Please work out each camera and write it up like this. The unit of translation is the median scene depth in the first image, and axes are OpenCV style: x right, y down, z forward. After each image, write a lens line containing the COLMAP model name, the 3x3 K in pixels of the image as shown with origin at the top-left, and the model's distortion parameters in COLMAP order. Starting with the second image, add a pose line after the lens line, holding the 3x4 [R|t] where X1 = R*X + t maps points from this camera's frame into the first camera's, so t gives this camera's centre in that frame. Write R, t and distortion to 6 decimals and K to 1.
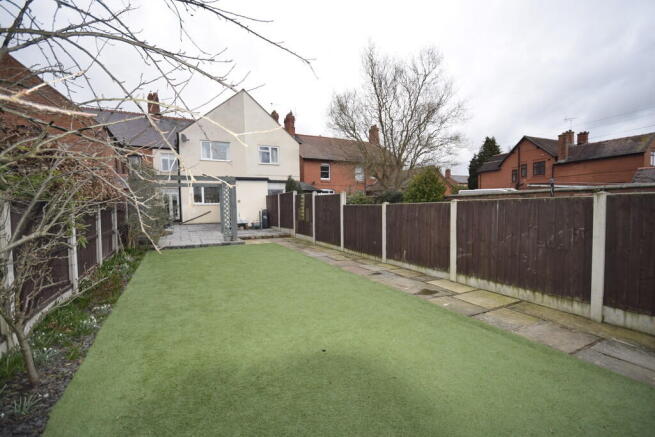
lens RADIAL K [[288.4, 0, 326.6], [0, 288.4, 221.1], [0, 0, 1]] dist [-0.002352, -0.001381]
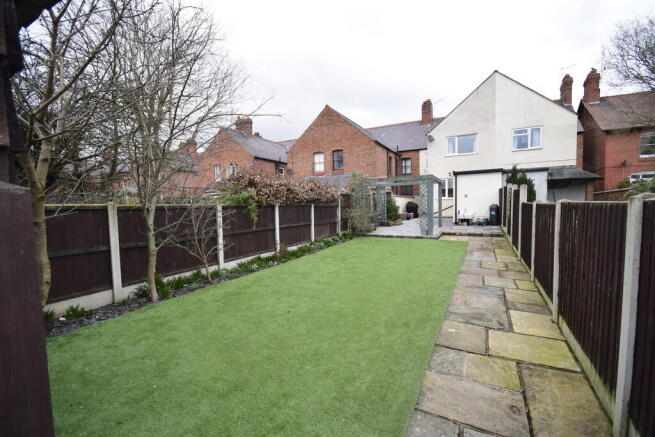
lens RADIAL K [[288.4, 0, 325.0], [0, 288.4, 218.8], [0, 0, 1]] dist [-0.002352, -0.001381]
pose [[0.566533, 0.045961, -0.822756, 0.352492], [-0.028817, 0.998938, 0.035959, -0.020183], [0.823535, 0.003337, 0.567256, 0.092164]]
